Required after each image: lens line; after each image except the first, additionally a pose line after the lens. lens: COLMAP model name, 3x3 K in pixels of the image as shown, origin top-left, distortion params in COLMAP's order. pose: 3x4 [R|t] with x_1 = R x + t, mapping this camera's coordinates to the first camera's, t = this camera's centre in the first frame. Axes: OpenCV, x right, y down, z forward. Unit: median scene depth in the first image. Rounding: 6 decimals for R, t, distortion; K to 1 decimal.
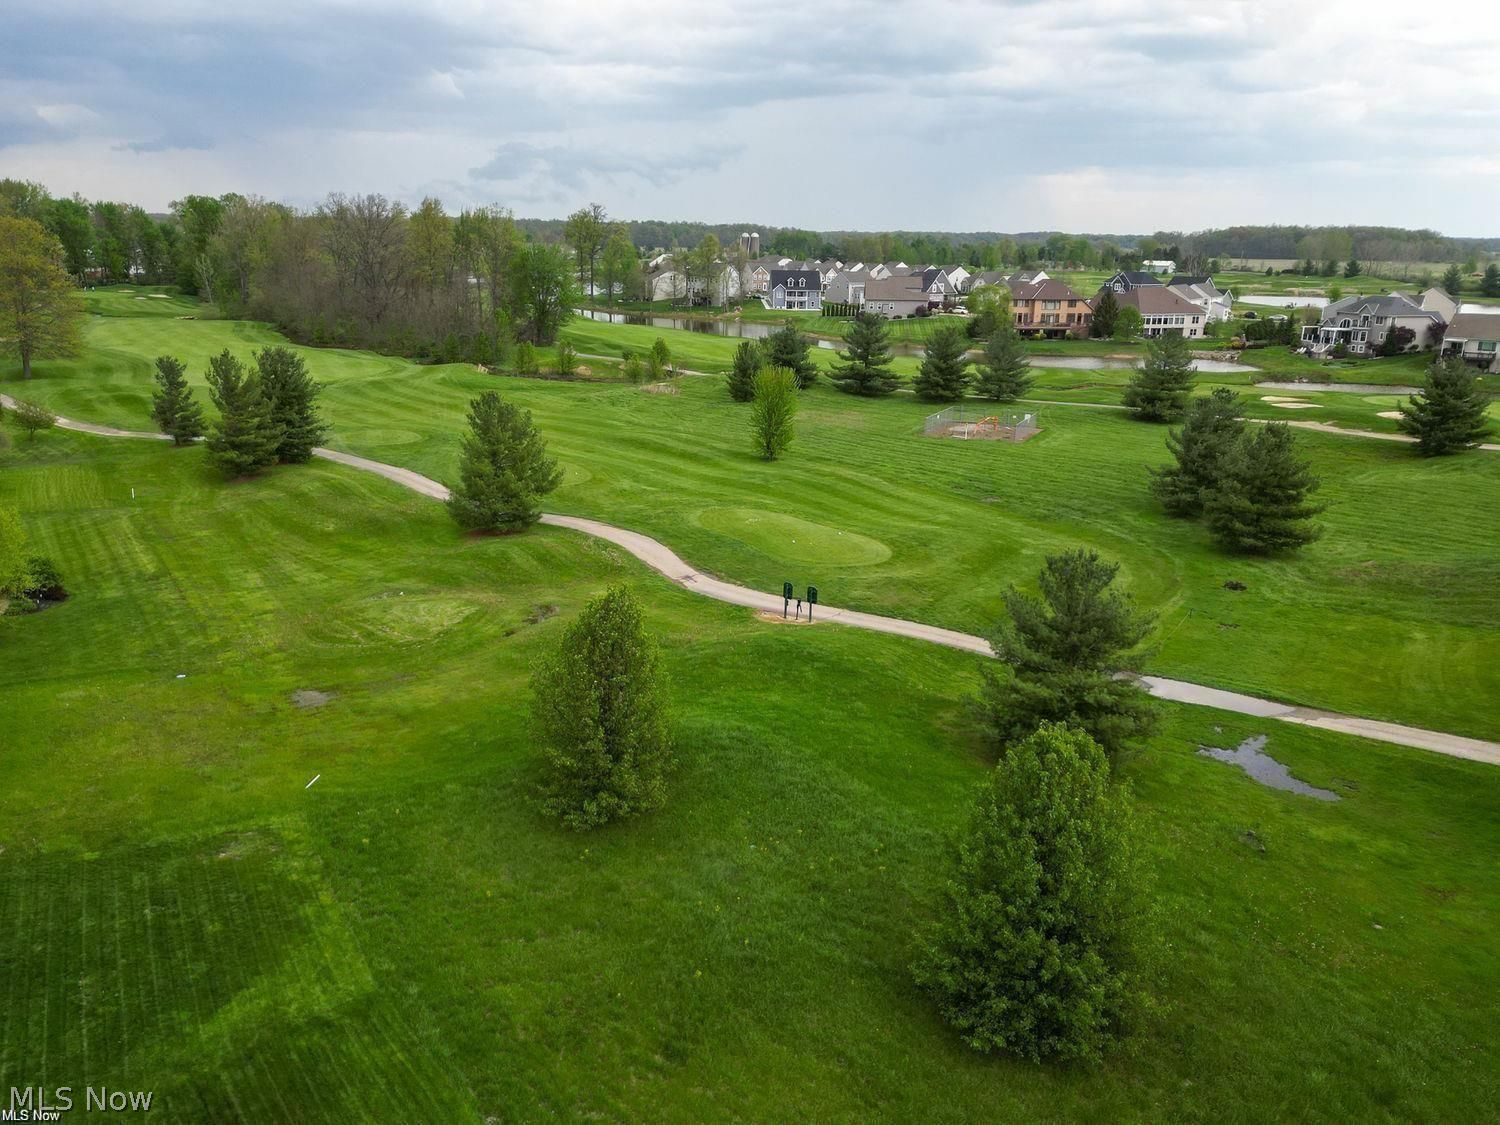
lens RADIAL K [[1156.8, 0, 745.8], [0, 1156.8, 621.2], [0, 0, 1]] dist [0.078000, -0.093547]
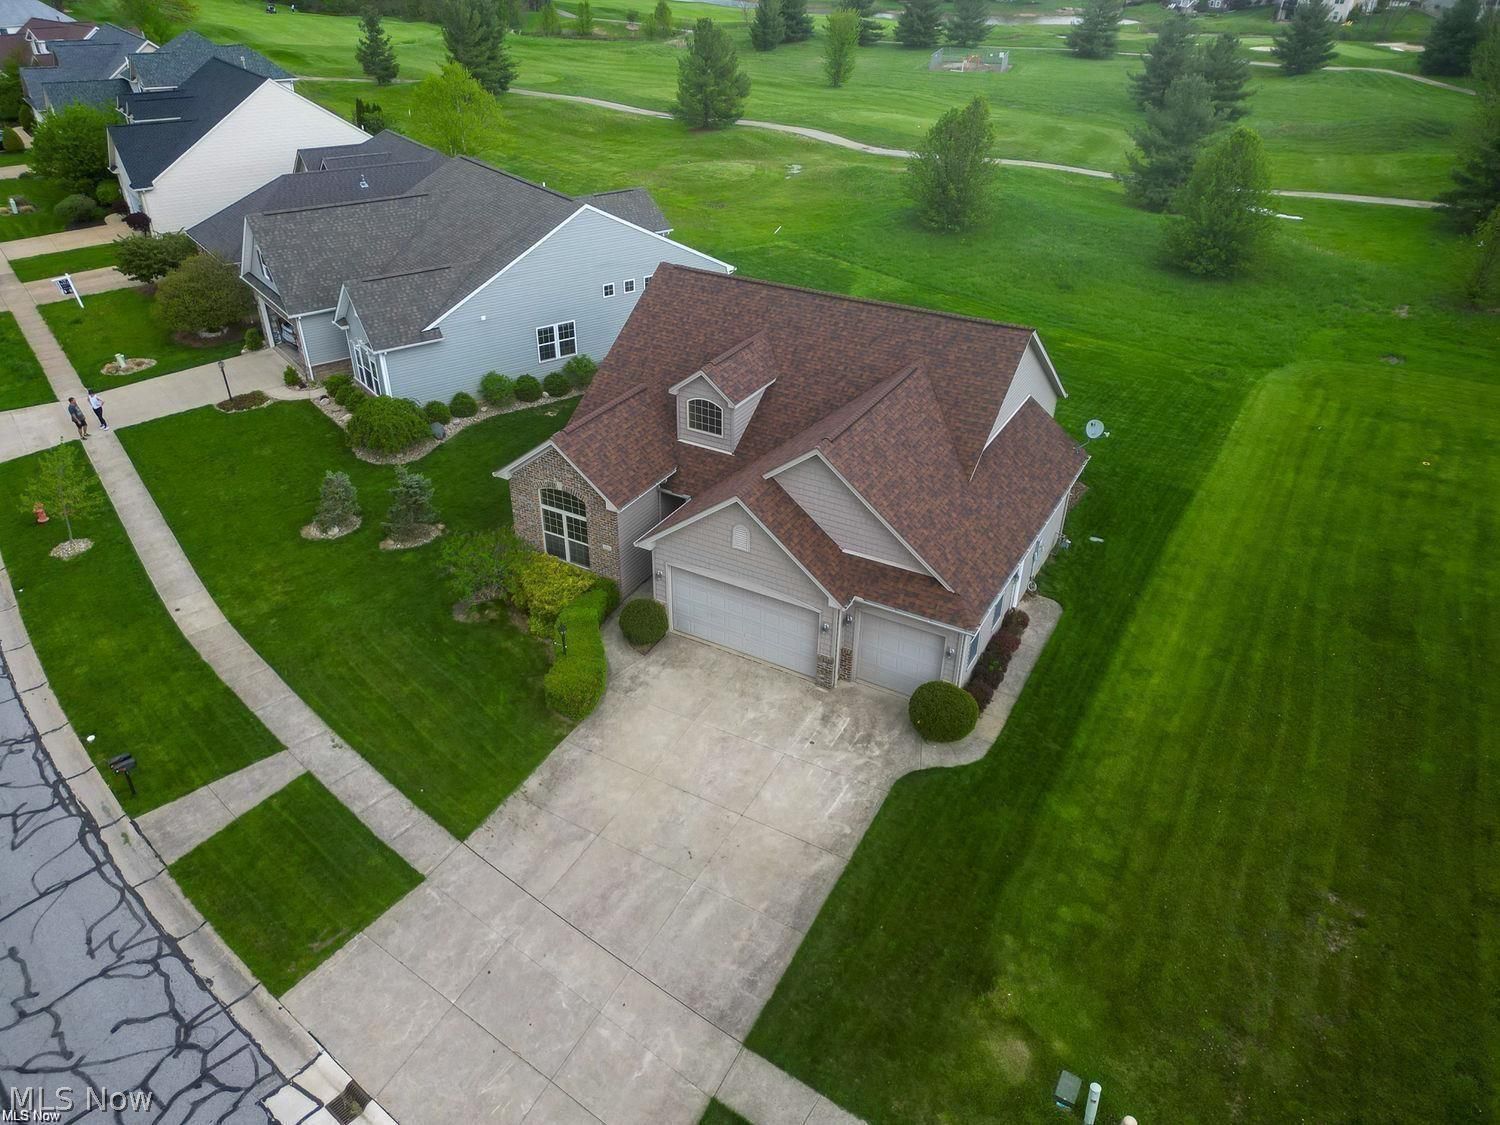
lens RADIAL K [[1035.5, 0, 751.0], [0, 1035.5, 575.8], [0, 0, 1]] dist [0.071916, -0.063304]
pose [[0.990870, -0.076413, 0.111071, -0.356150], [0.047002, 0.967972, 0.246618, 0.143046], [-0.126359, -0.239146, 0.962727, -0.390341]]
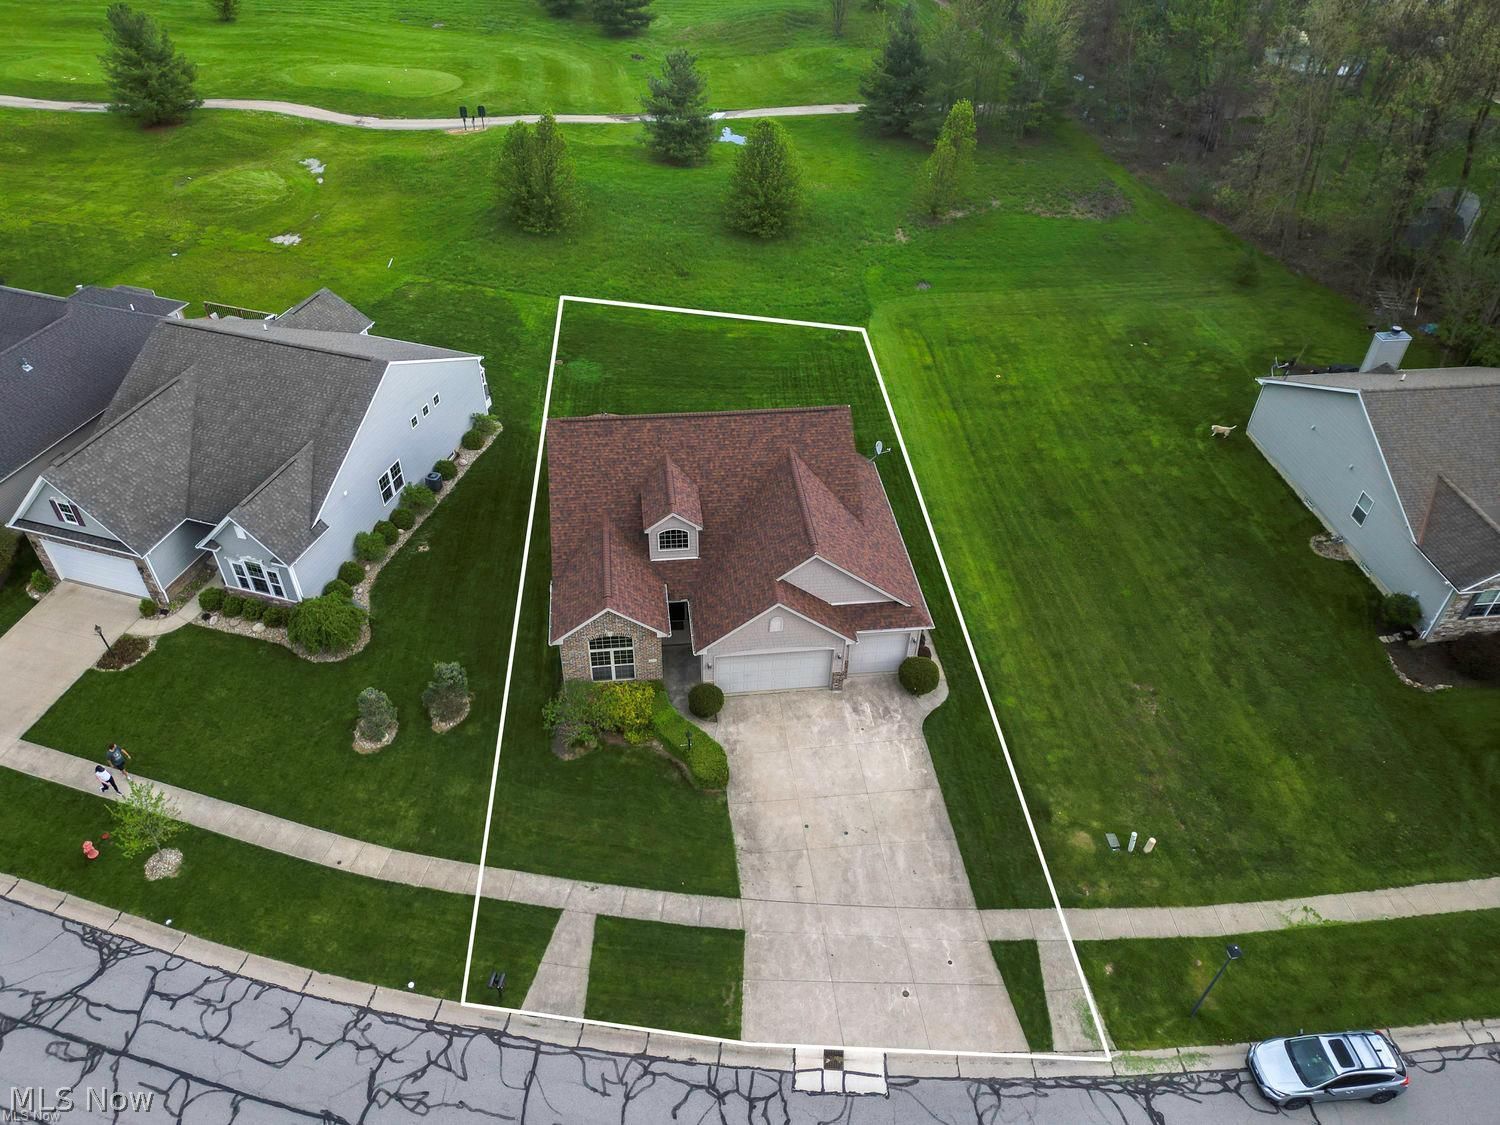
lens RADIAL K [[1040.0, 0, 750.0], [0, 1040.0, 562.5], [0, 0, 1]] dist [0.073557, -0.066867]
pose [[0.726455, -0.449548, 0.519779, -0.590662], [0.210820, 0.865671, 0.454057, -0.052775], [-0.654078, -0.220272, 0.723645, -0.407066]]
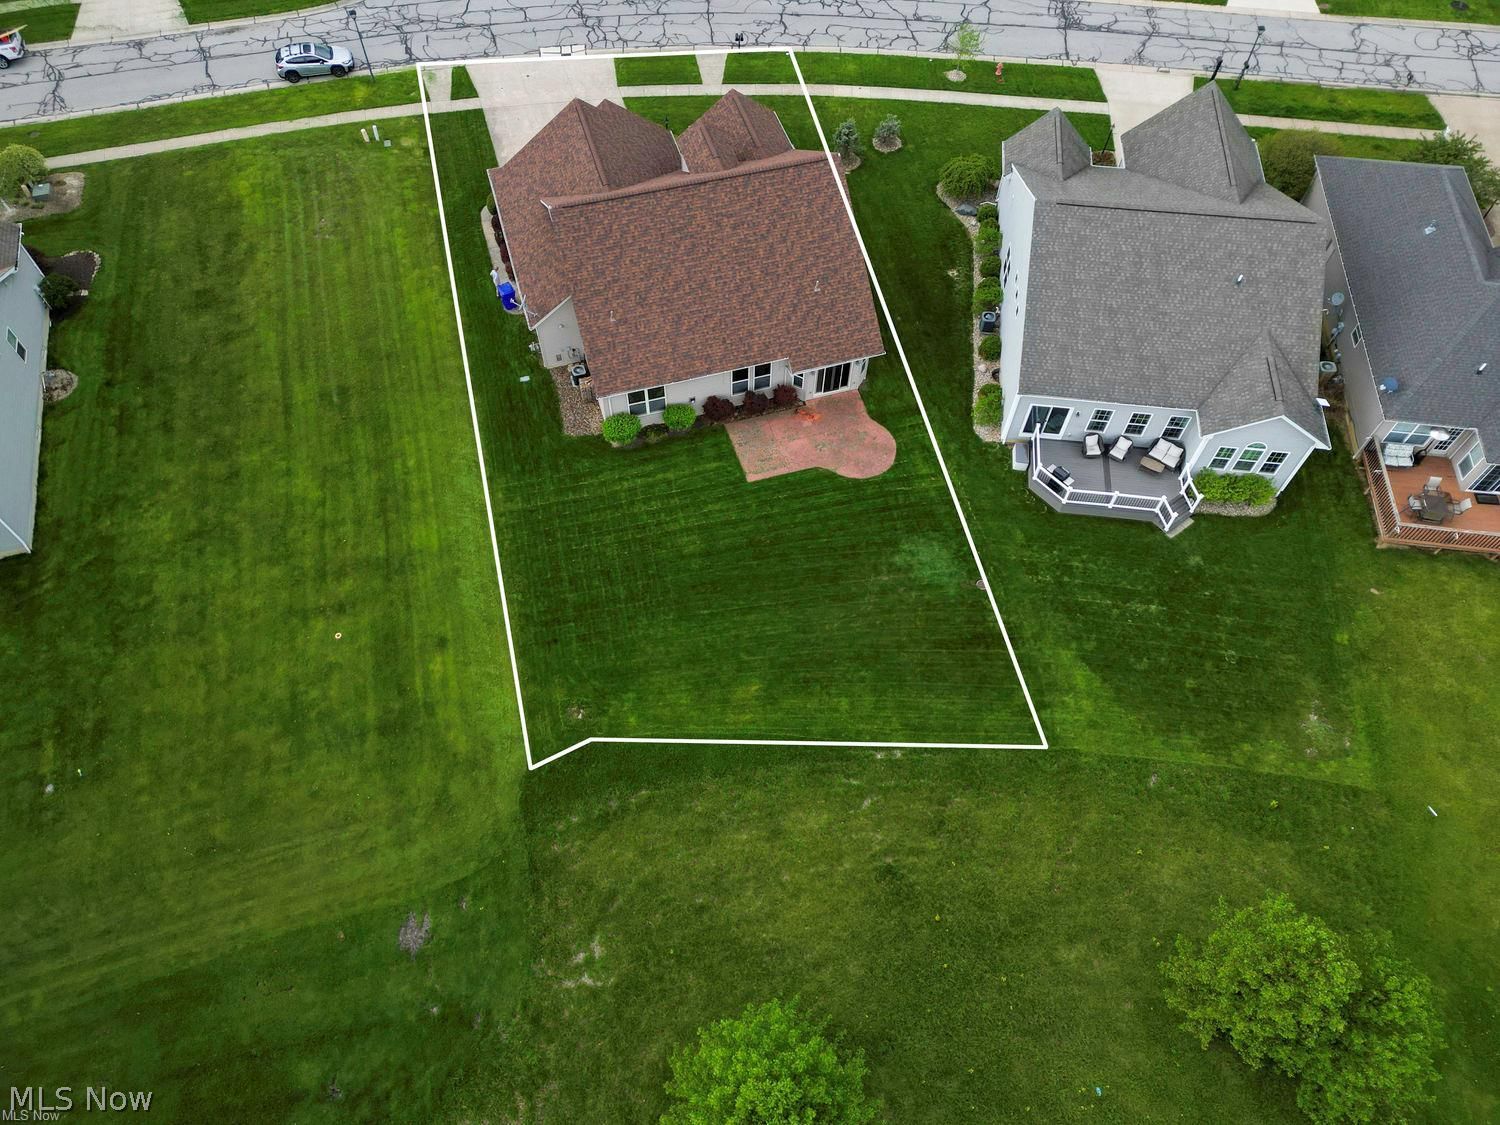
lens RADIAL K [[1035.5, 0, 751.0], [0, 1035.5, 575.8], [0, 0, 1]] dist [0.071916, -0.063304]
pose [[-0.595859, 0.664666, -0.450746, 0.143178], [-0.274892, 0.358557, 0.892116, -0.328036], [0.754577, 0.655482, -0.030938, 0.253716]]
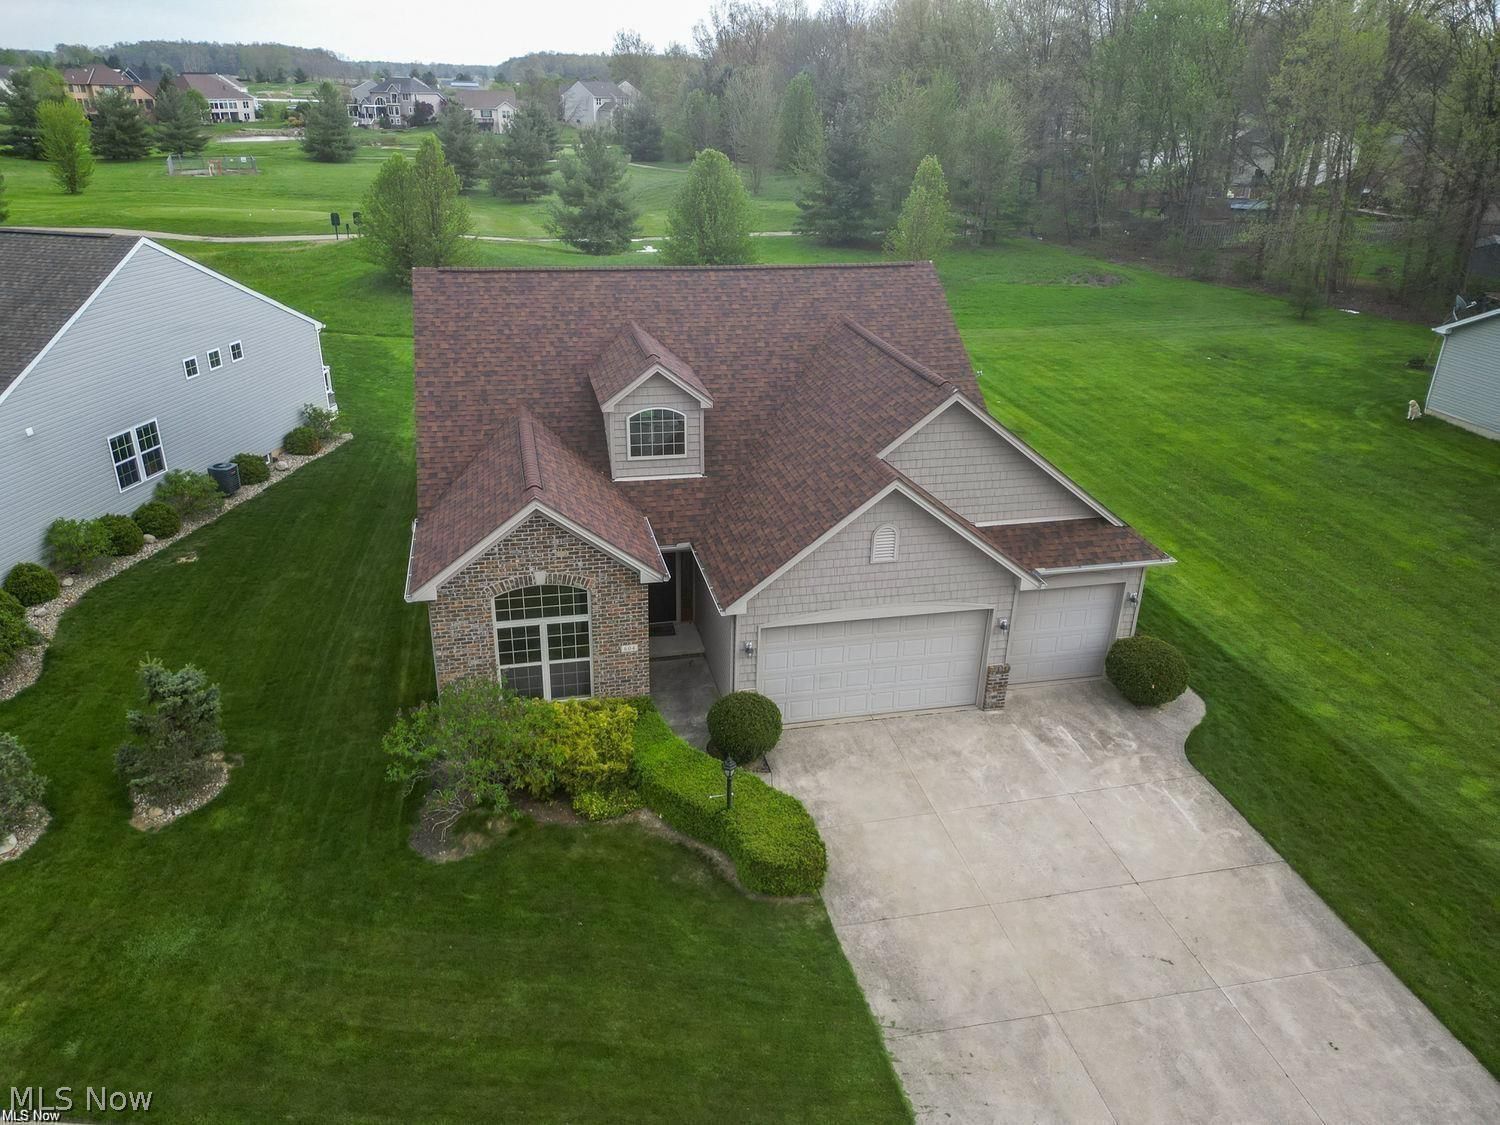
lens RADIAL K [[1048.6, 0, 748.5], [0, 1048.6, 564.4], [0, 0, 1]] dist [0.037699, -0.022886]
pose [[0.648210, -0.323576, 0.689291, -0.522290], [0.232500, 0.946097, 0.225486, 0.157315], [-0.725098, 0.014098, 0.688501, -0.192593]]
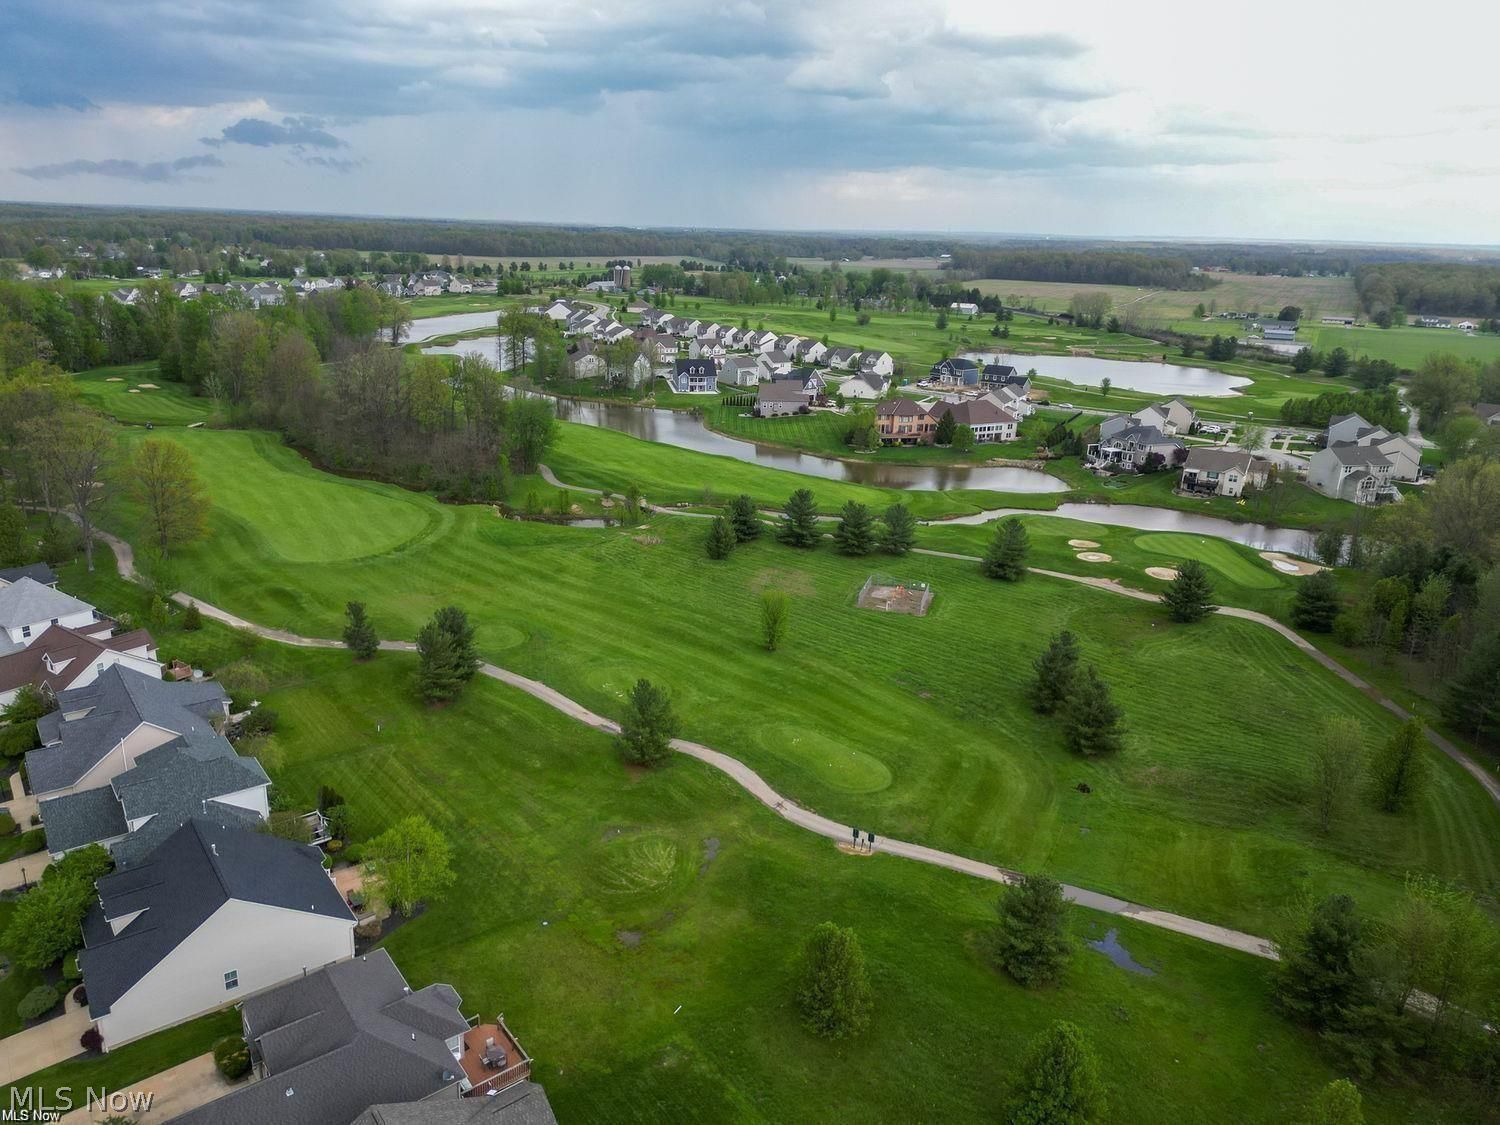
lens RADIAL K [[1040.0, 0, 750.0], [0, 1040.0, 562.5], [0, 0, 1]] dist [0.073557, -0.066867]
pose [[0.989809, -0.024157, 0.140336, -0.271373], [0.025309, 0.999659, -0.006430, -0.347476], [-0.140133, 0.009916, 0.990083, -0.462278]]
